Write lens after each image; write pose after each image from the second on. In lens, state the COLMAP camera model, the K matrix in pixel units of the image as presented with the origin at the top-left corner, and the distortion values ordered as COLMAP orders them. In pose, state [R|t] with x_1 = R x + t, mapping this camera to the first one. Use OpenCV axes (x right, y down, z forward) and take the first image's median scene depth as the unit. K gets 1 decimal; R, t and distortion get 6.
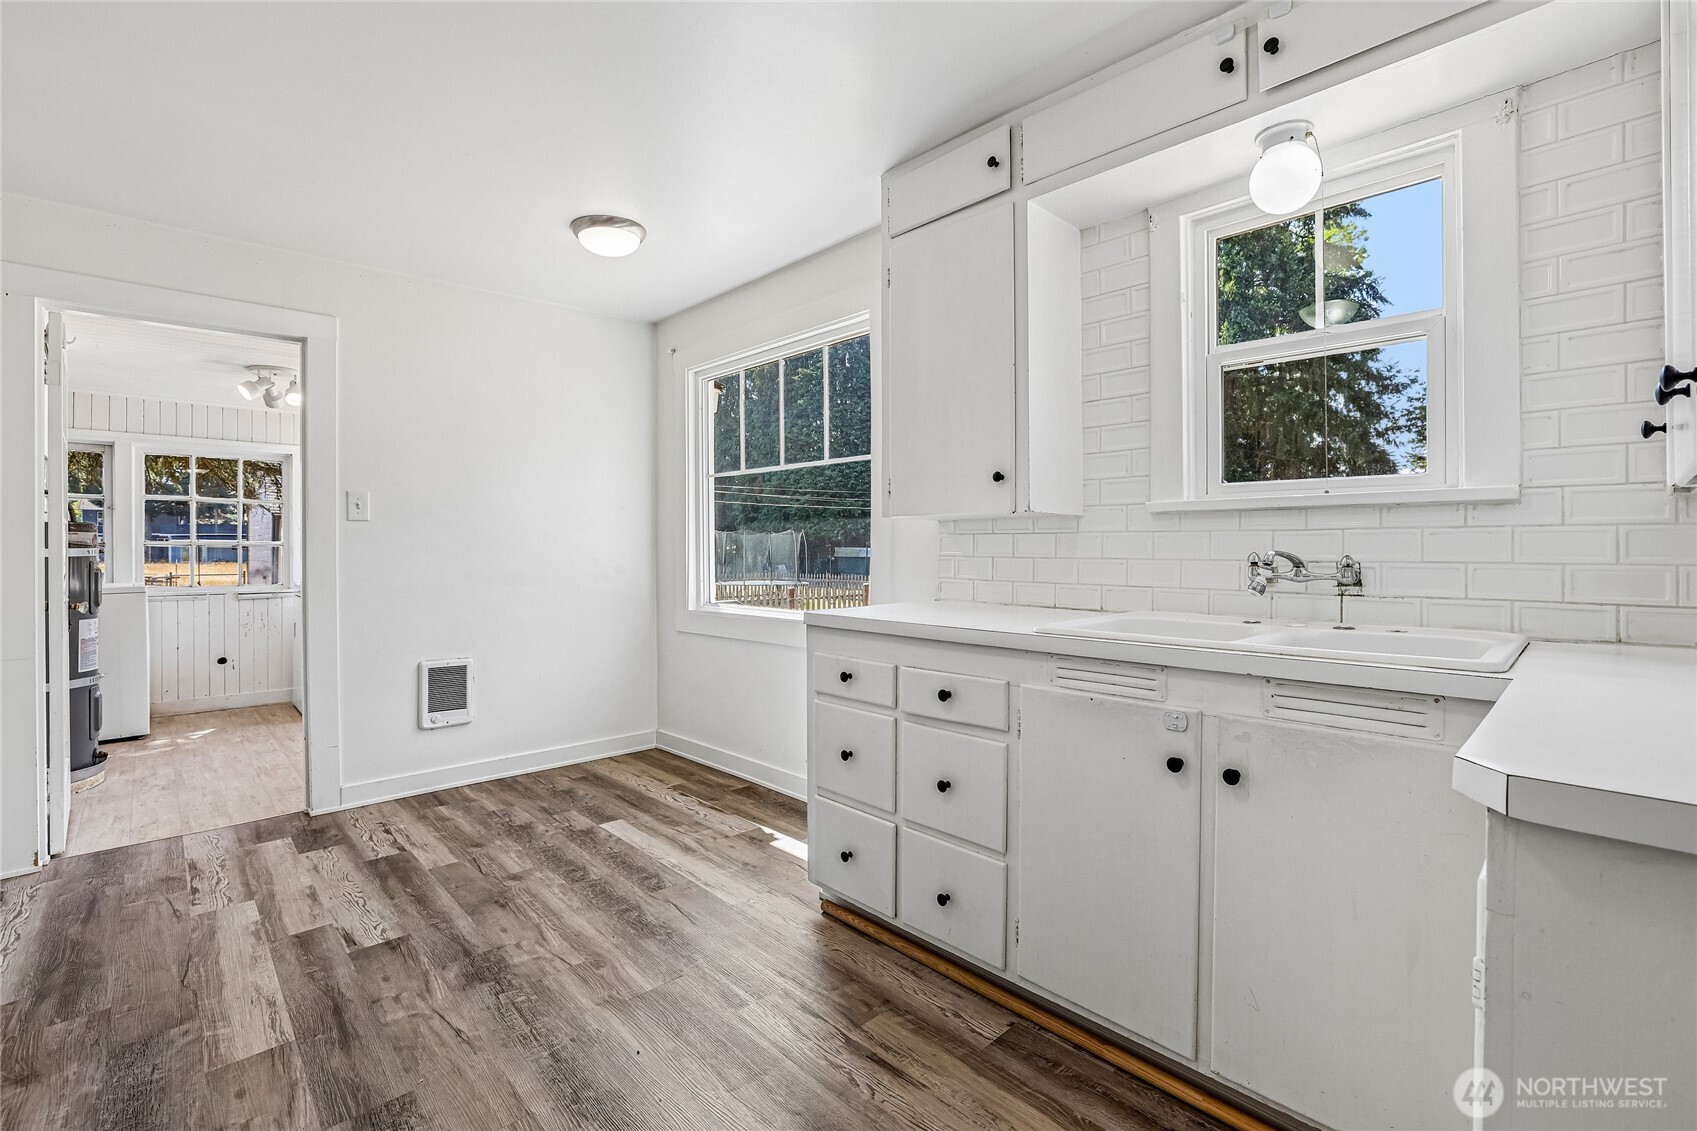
lens RADIAL K [[756.3, 0, 853.1], [0, 756.3, 553.7], [0, 0, 1]] dist [-0.034584, 0.012140]
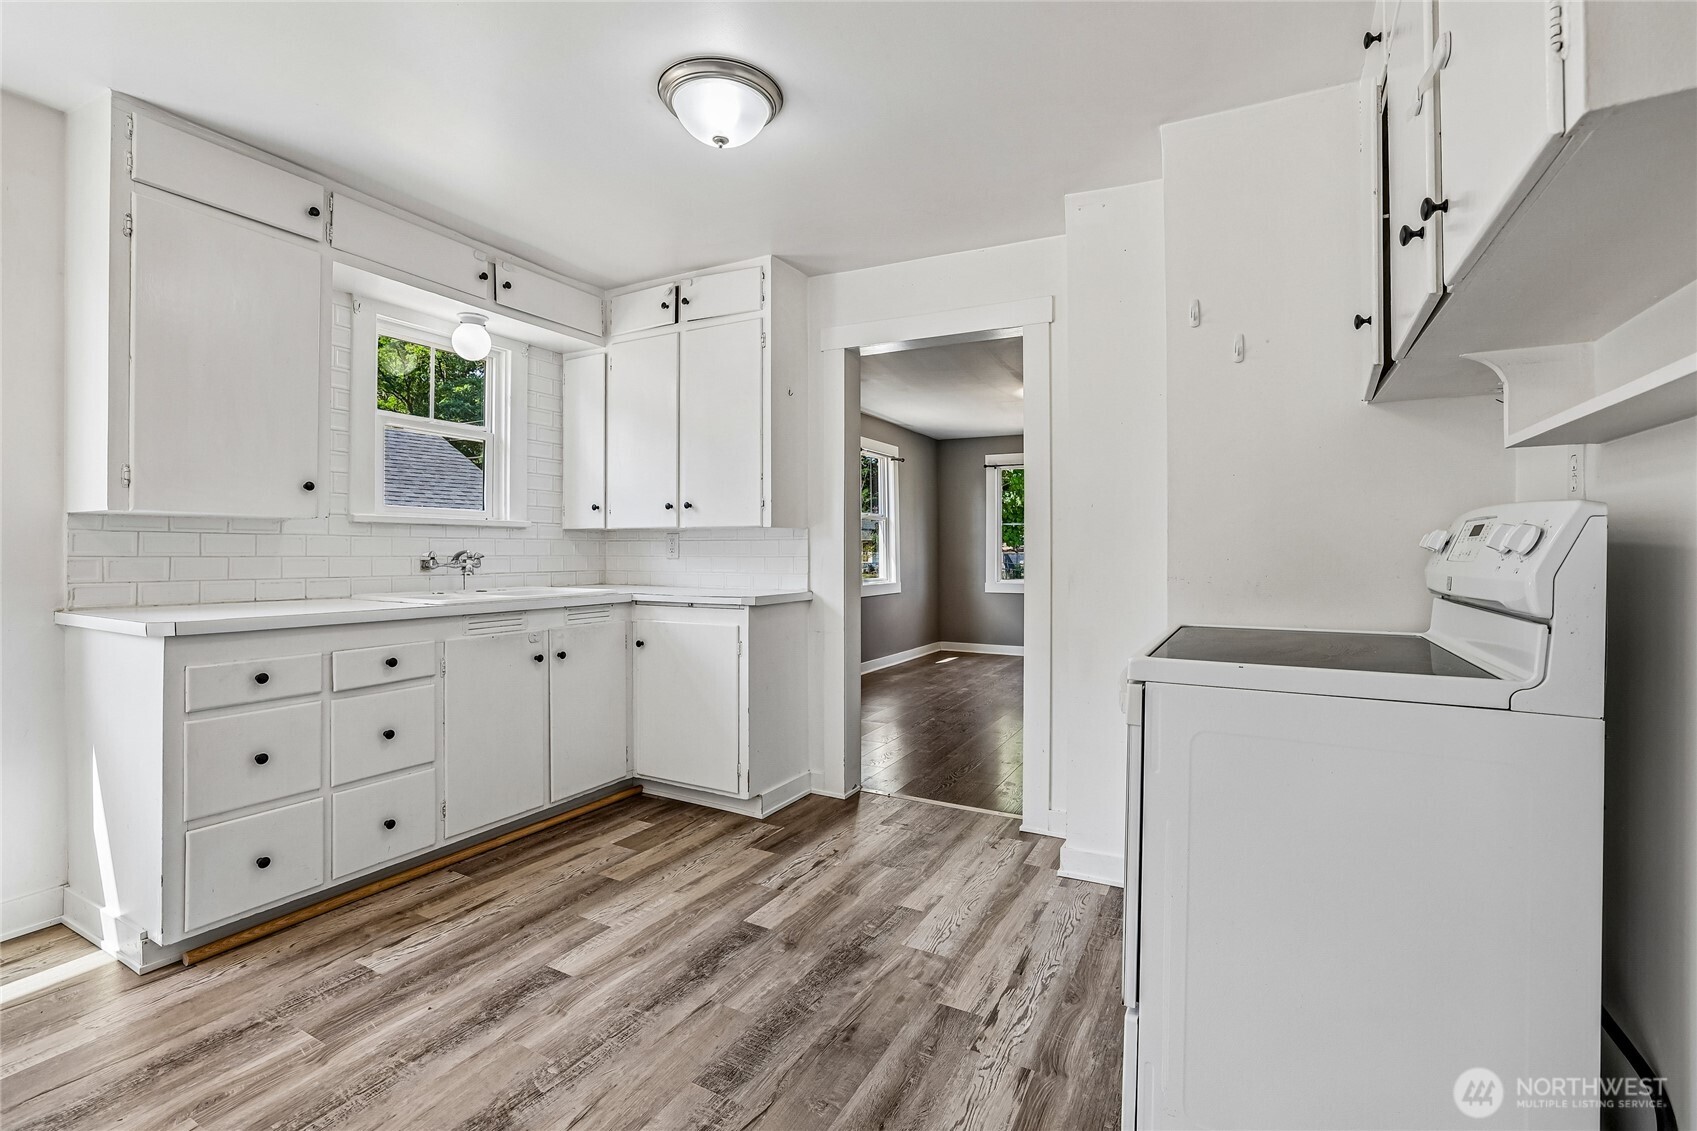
lens RADIAL K [[756.3, 0, 853.9], [0, 756.3, 552.0], [0, 0, 1]] dist [-0.034584, 0.012140]
pose [[-0.327187, -0.002501, 0.944956, -0.920912], [0.000214, 0.999996, 0.002721, -0.002348], [-0.944960, 0.001093, -0.327185, 0.465096]]
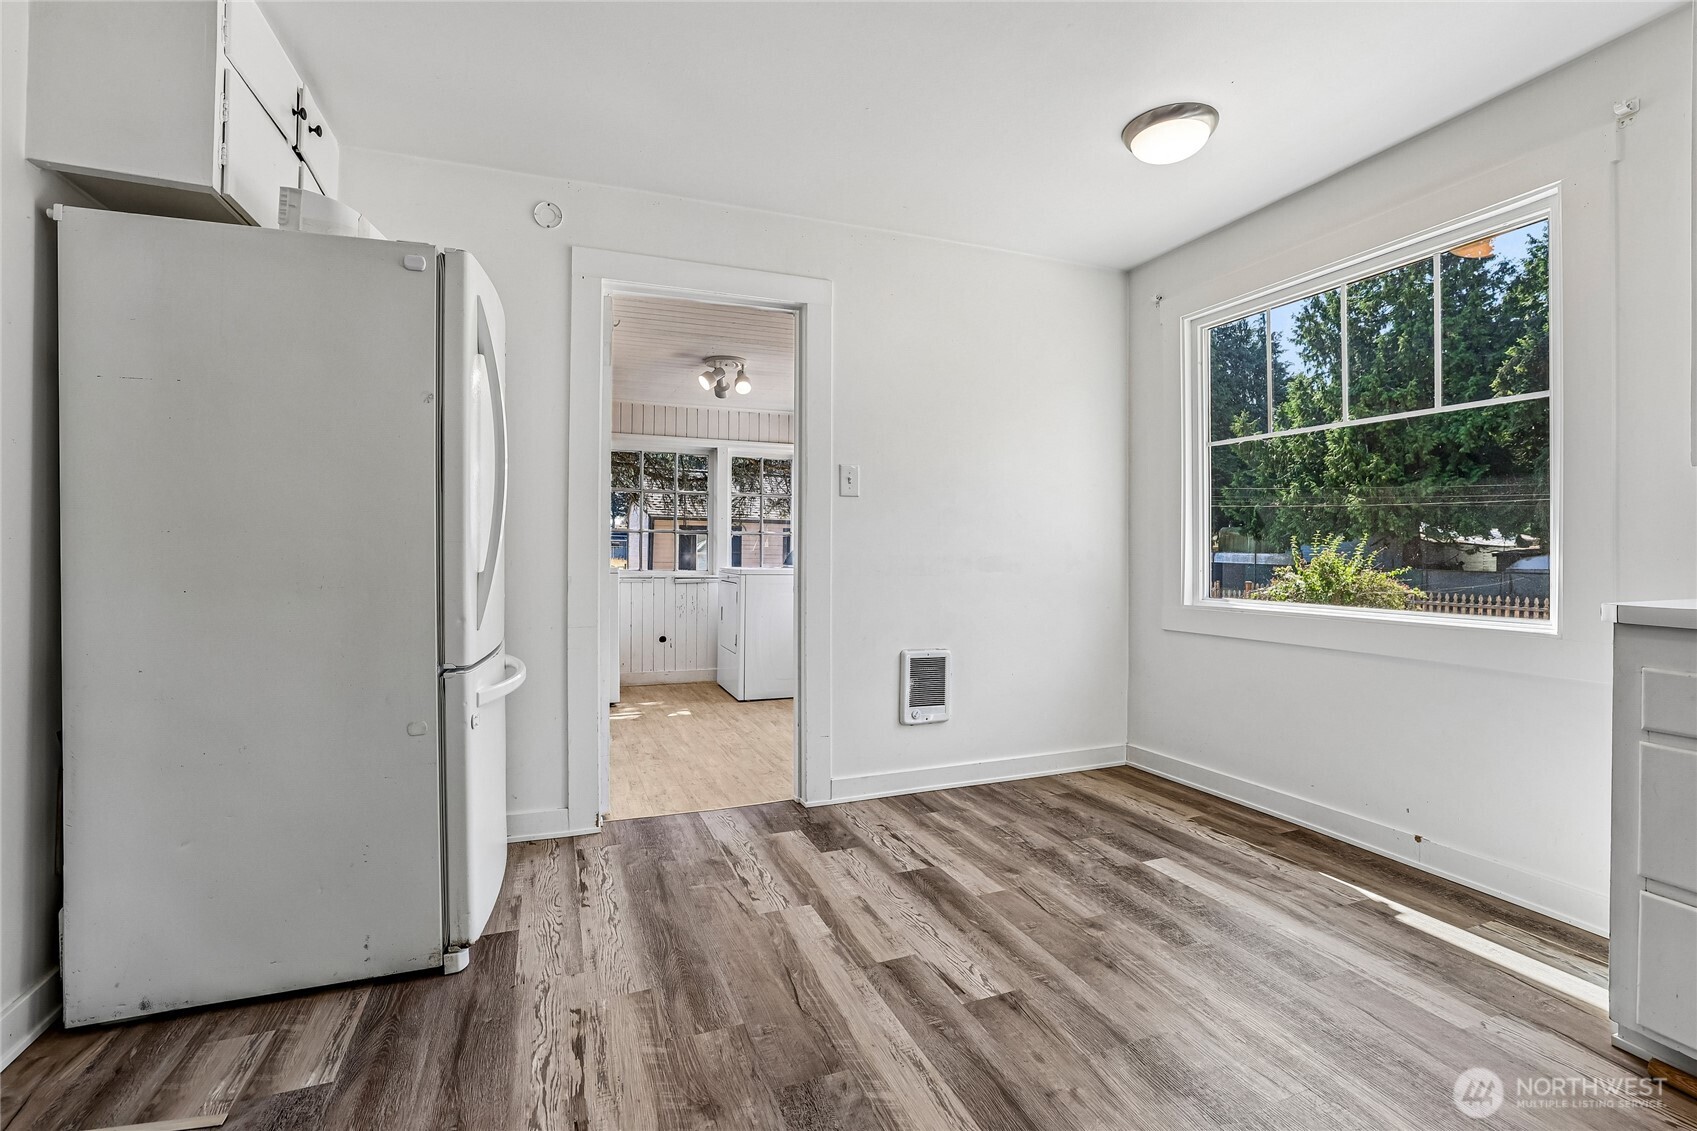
lens RADIAL K [[756.3, 0, 859.7], [0, 756.3, 553.6], [0, 0, 1]] dist [-0.034584, 0.012140]
pose [[0.933977, 0.011253, -0.357157, -0.377357], [-0.012498, 0.999921, -0.001177, 0.034305], [0.357115, 0.005563, 0.934044, 0.142942]]
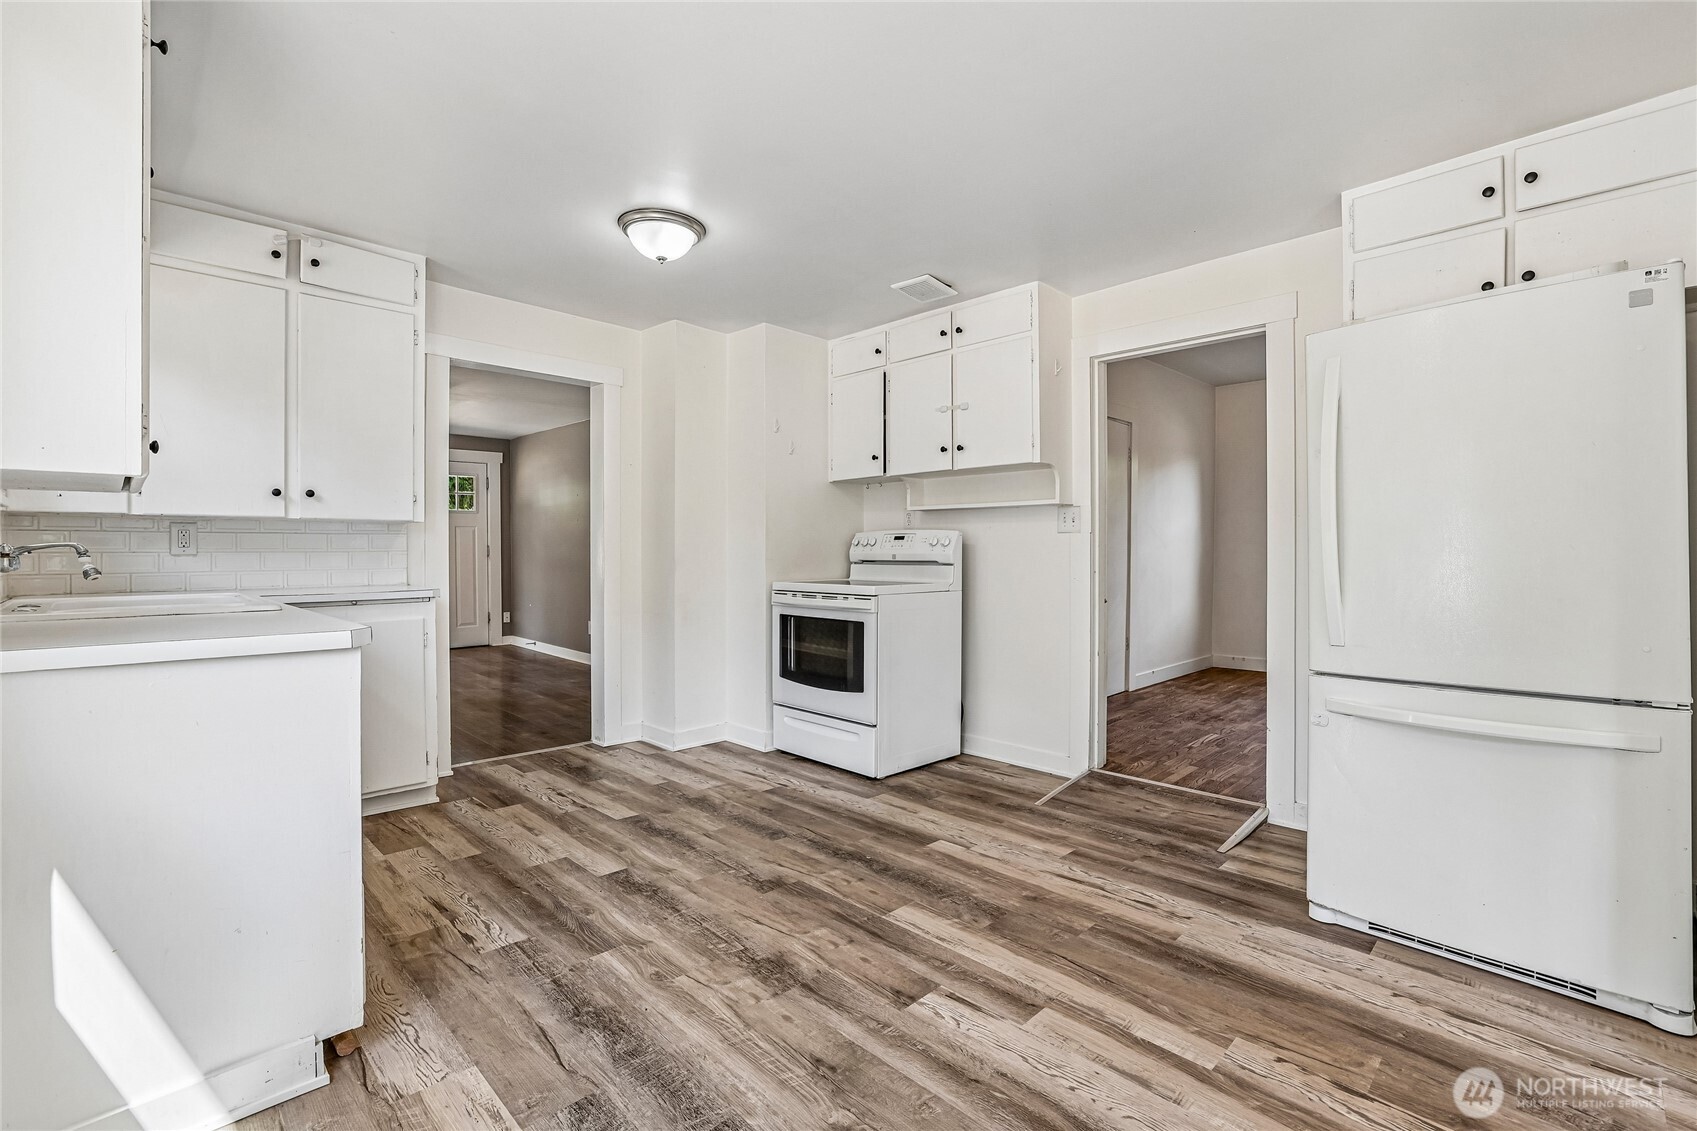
lens RADIAL K [[756.3, 0, 864.4], [0, 756.3, 559.6], [0, 0, 1]] dist [-0.034584, 0.012140]
pose [[-0.998891, -0.000042, -0.047076, -0.411595], [-0.000864, 0.999848, 0.017435, 0.001376], [0.047068, 0.017457, -0.998739, 1.438025]]
